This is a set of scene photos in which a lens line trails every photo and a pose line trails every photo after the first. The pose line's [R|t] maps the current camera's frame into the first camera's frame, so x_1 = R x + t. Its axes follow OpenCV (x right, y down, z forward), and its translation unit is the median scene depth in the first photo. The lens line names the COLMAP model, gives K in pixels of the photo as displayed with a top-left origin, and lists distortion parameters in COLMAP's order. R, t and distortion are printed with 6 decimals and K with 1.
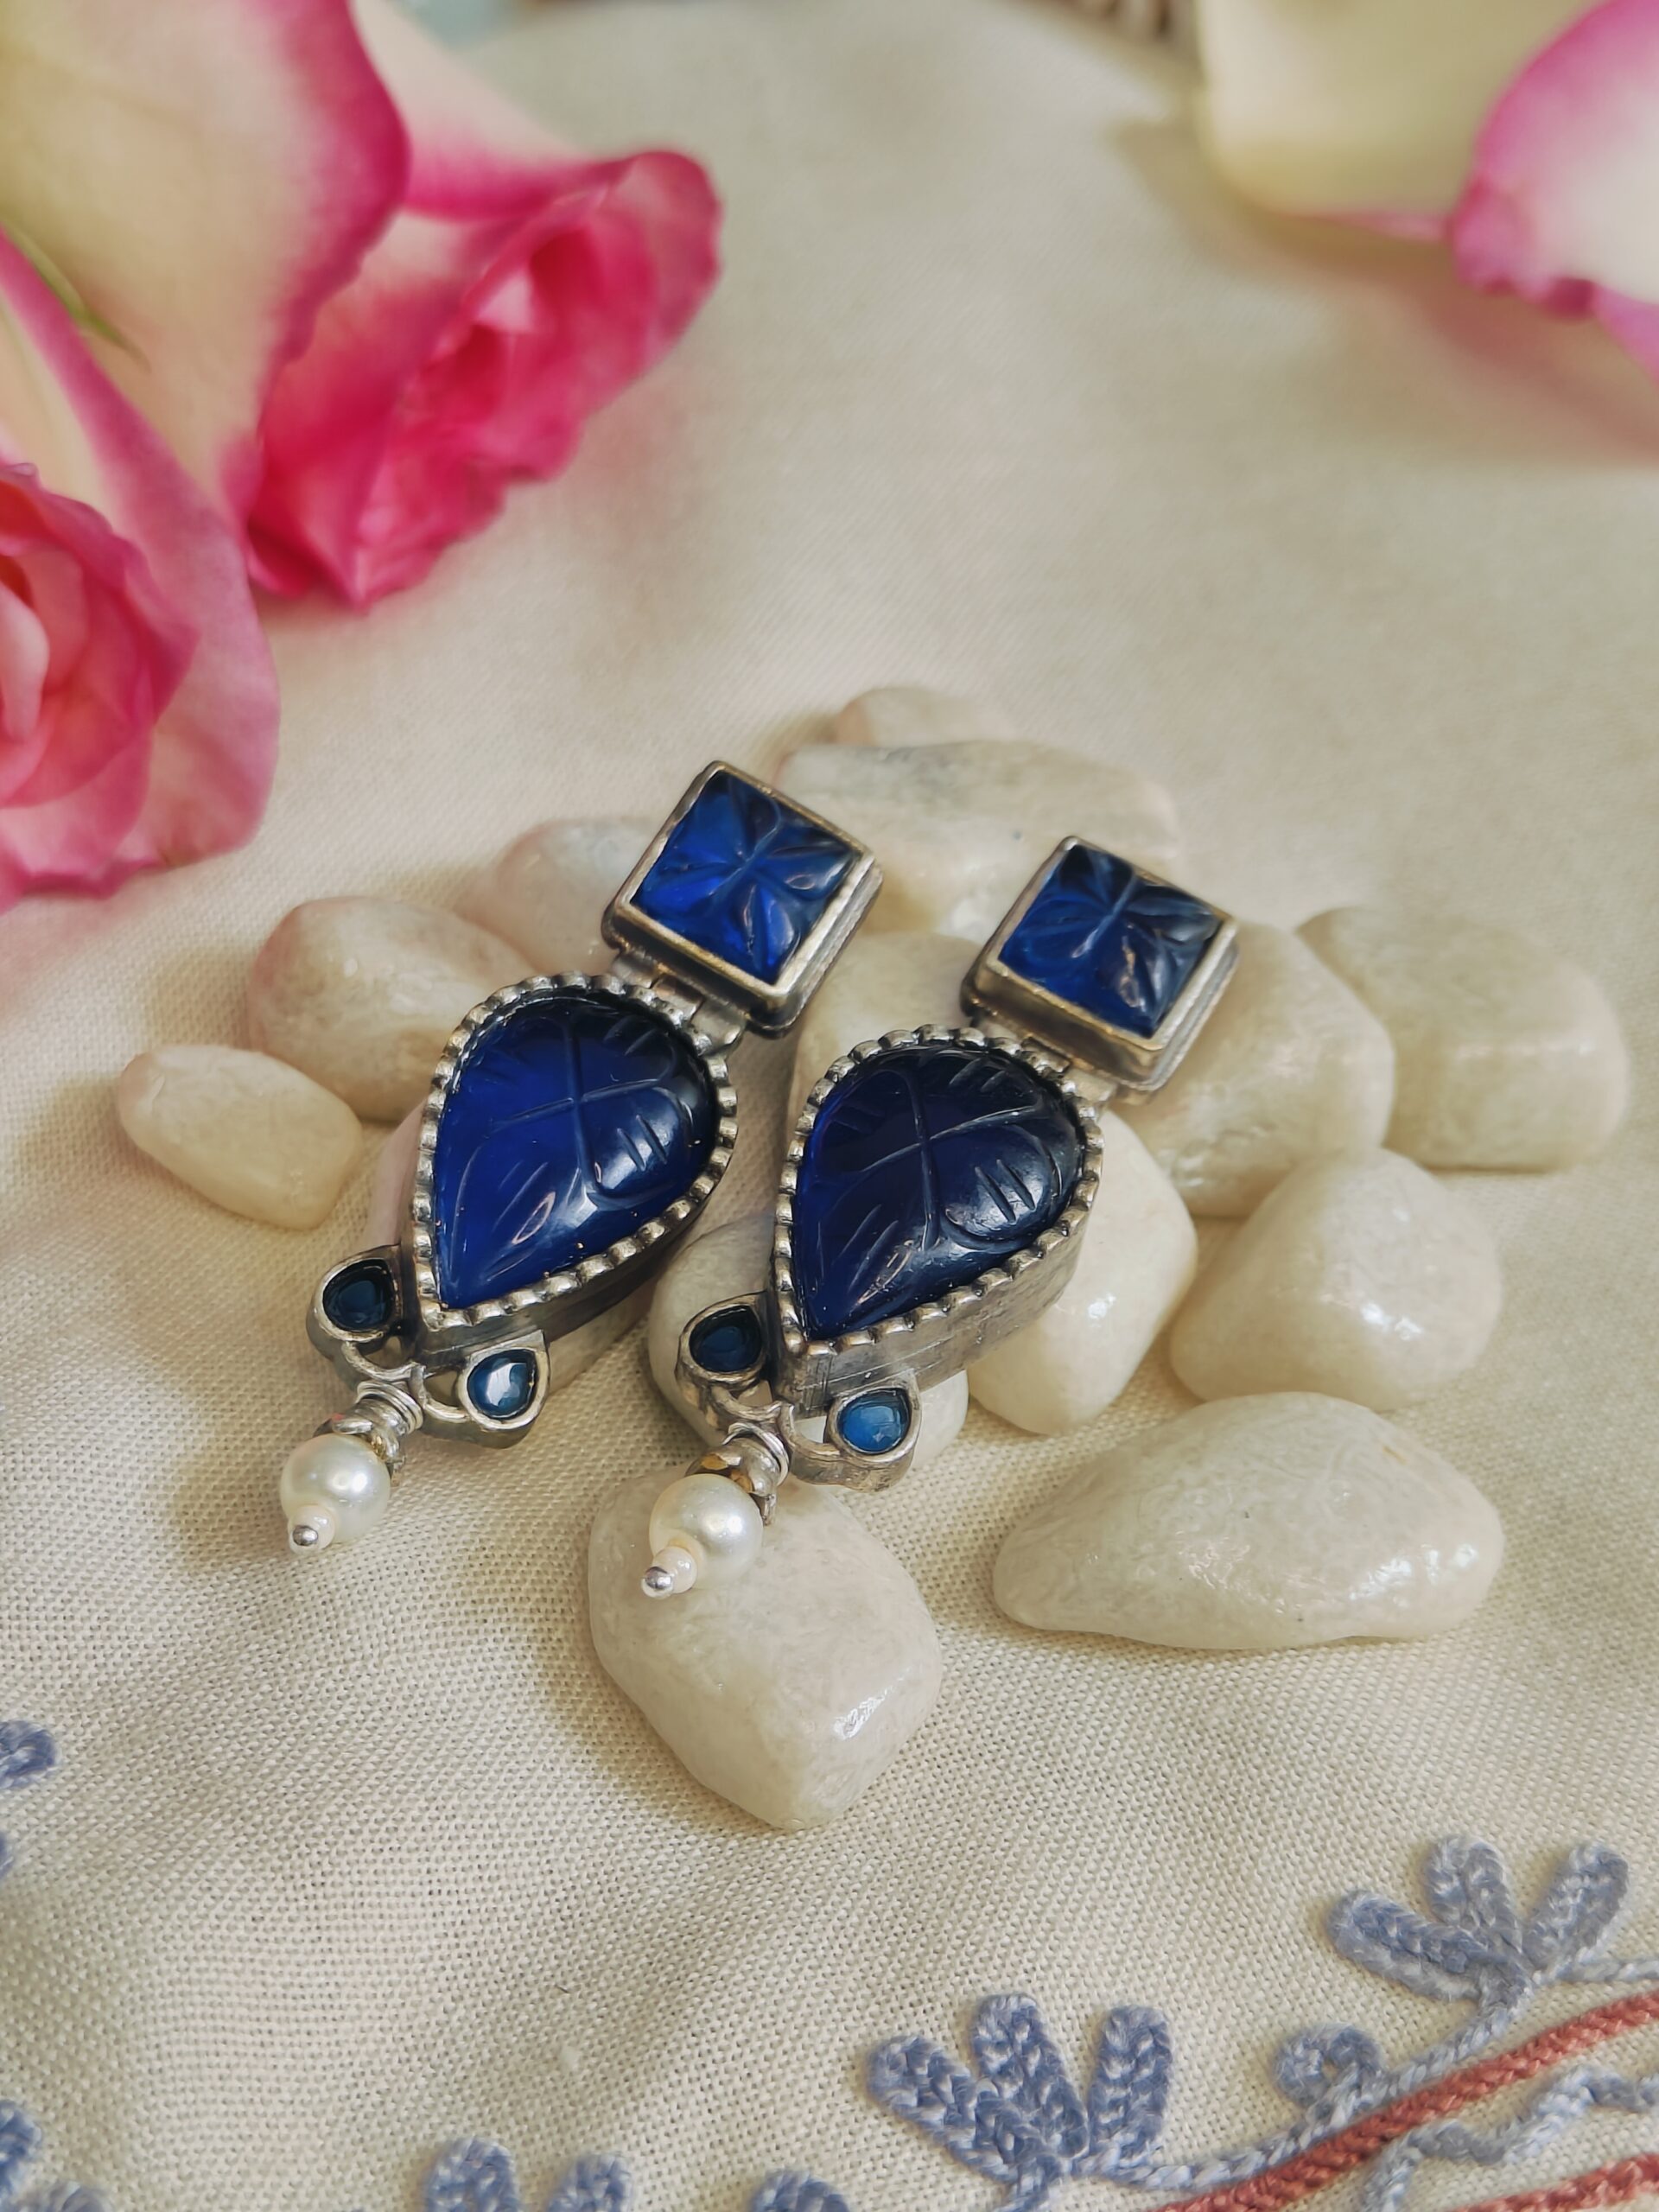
lens RADIAL K [[3193.5, 0, 829.5], [0, 3193.5, 1106.0], [0, 0, 1]] dist [-0.026597, -1.049449]
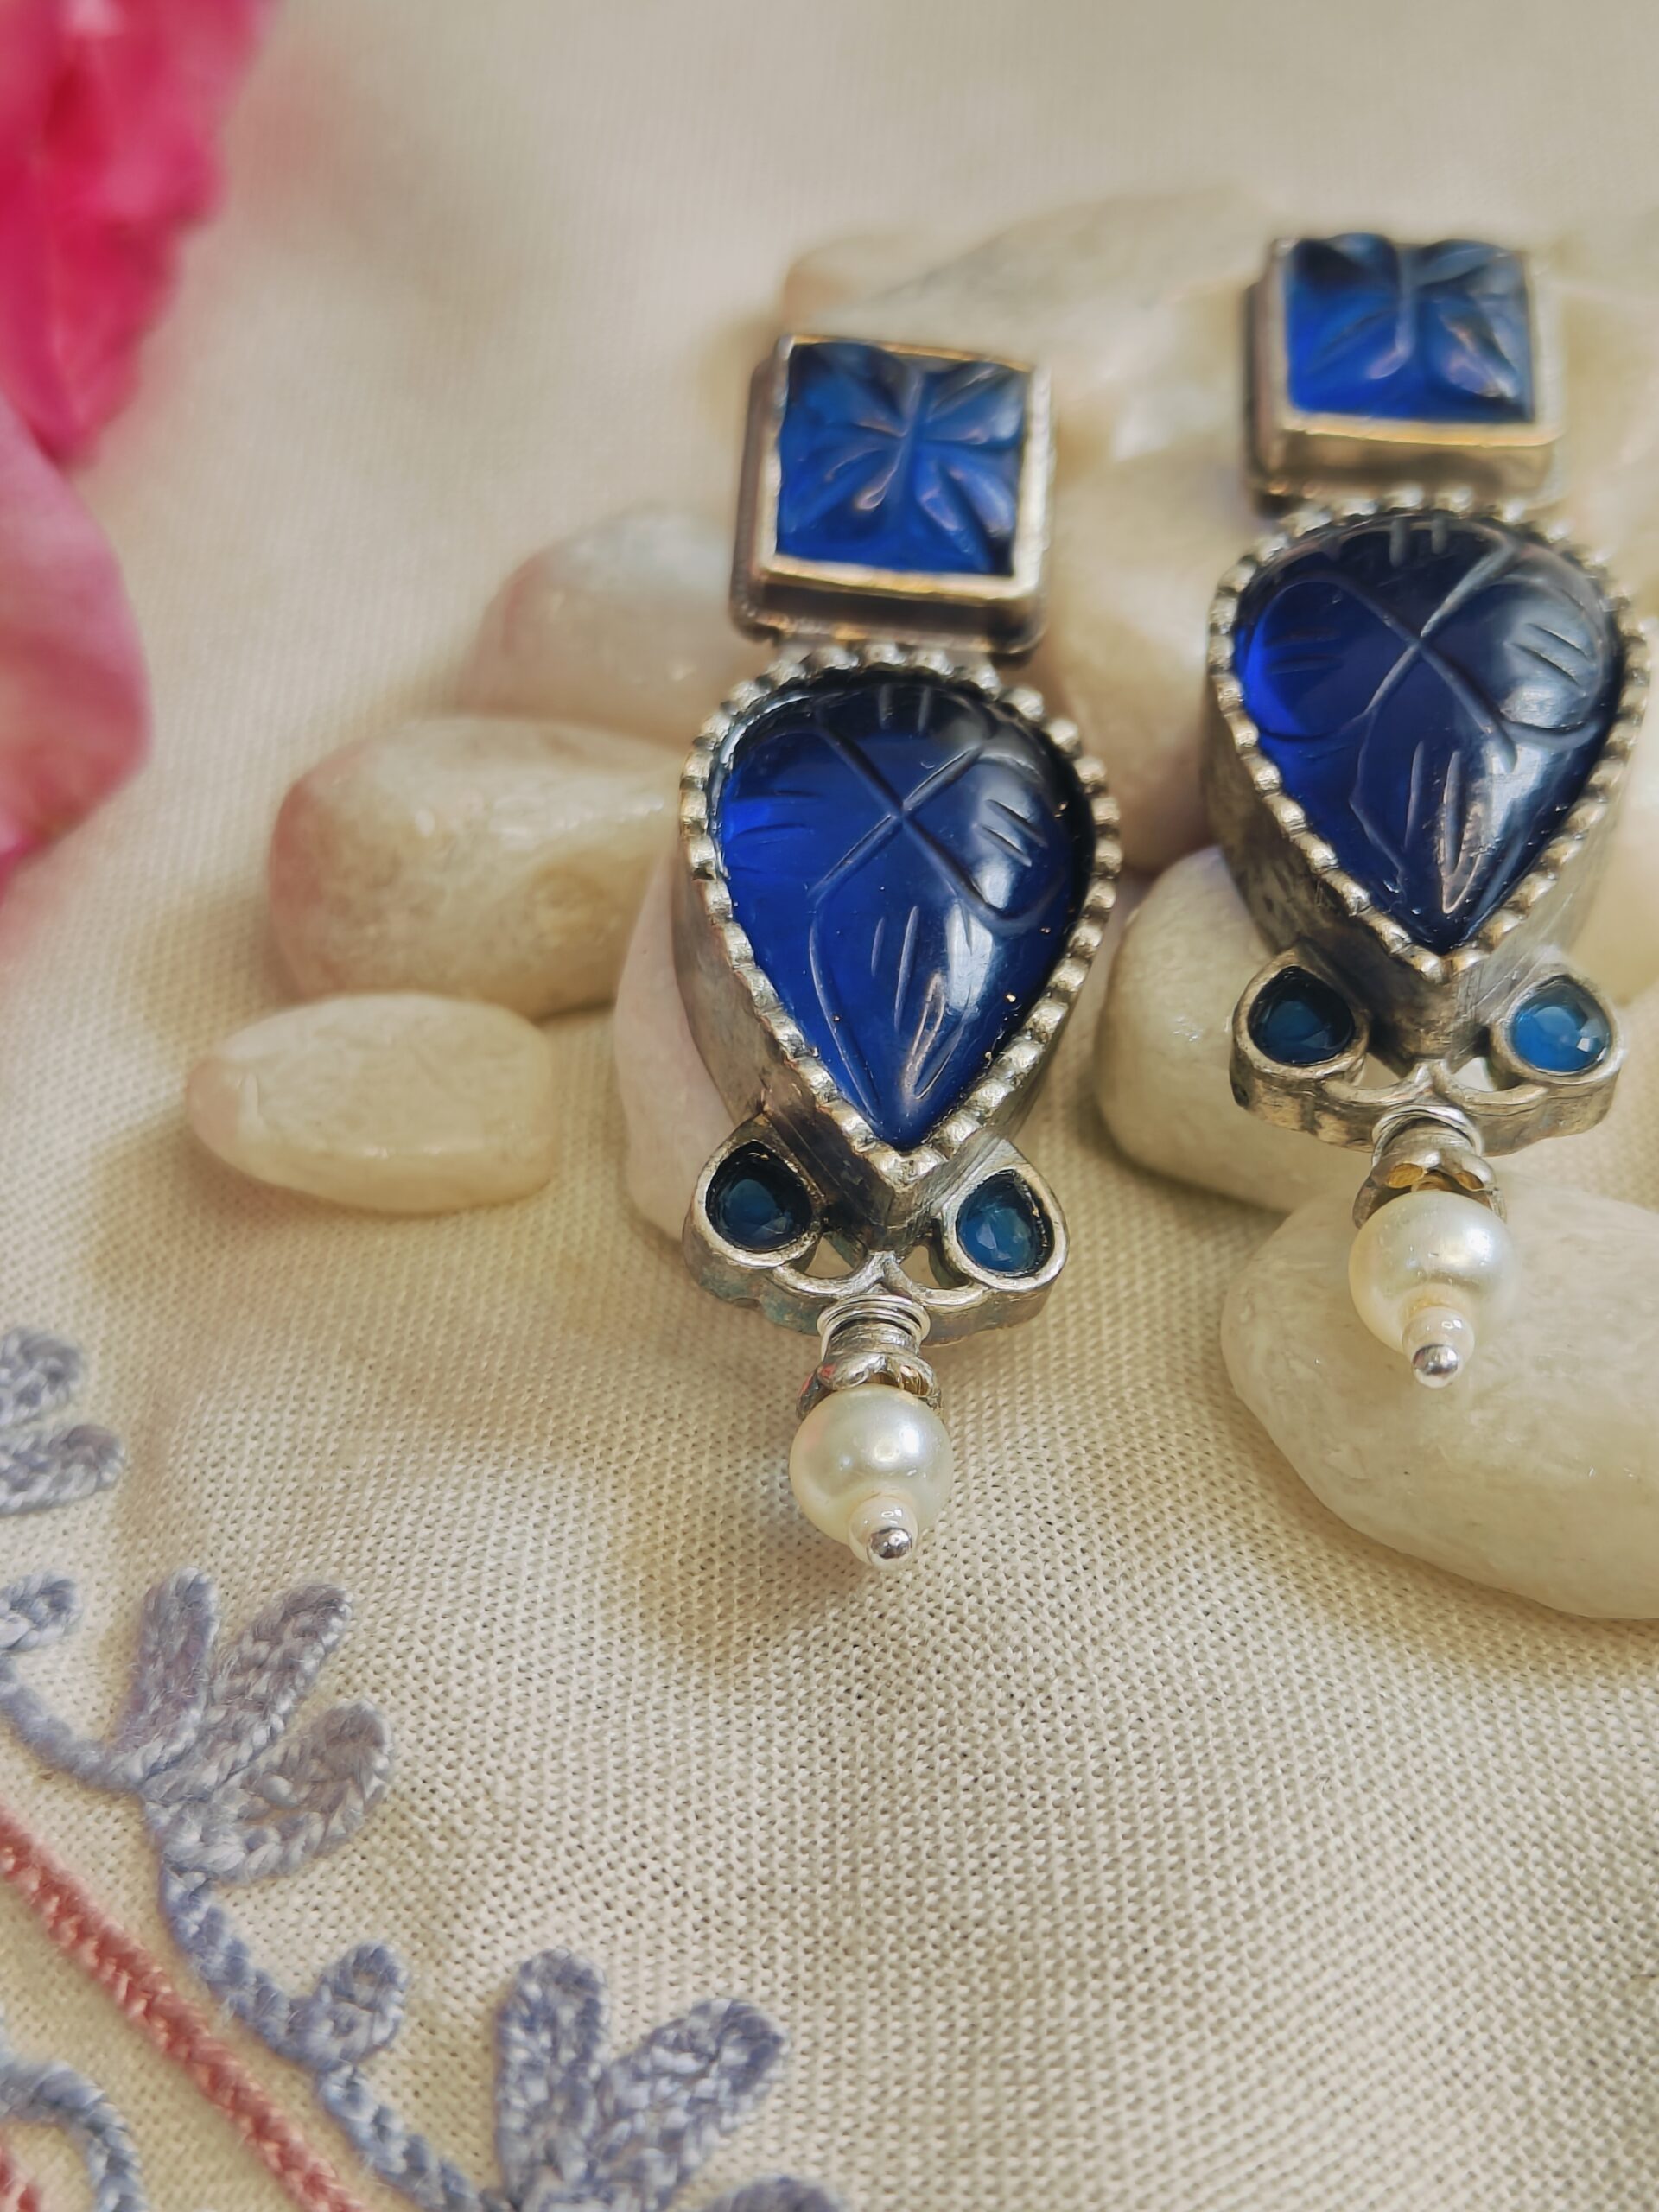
lens RADIAL K [[3339.1, 0, 829.5], [0, 3339.1, 1106.0], [0, 0, 1]] dist [0.194090, -1.680246]
pose [[0.897398, -0.419449, 0.136893, -0.222307], [0.415509, 0.907764, 0.057589, 0.007799], [-0.148422, 0.005200, 0.988910, 0.307271]]
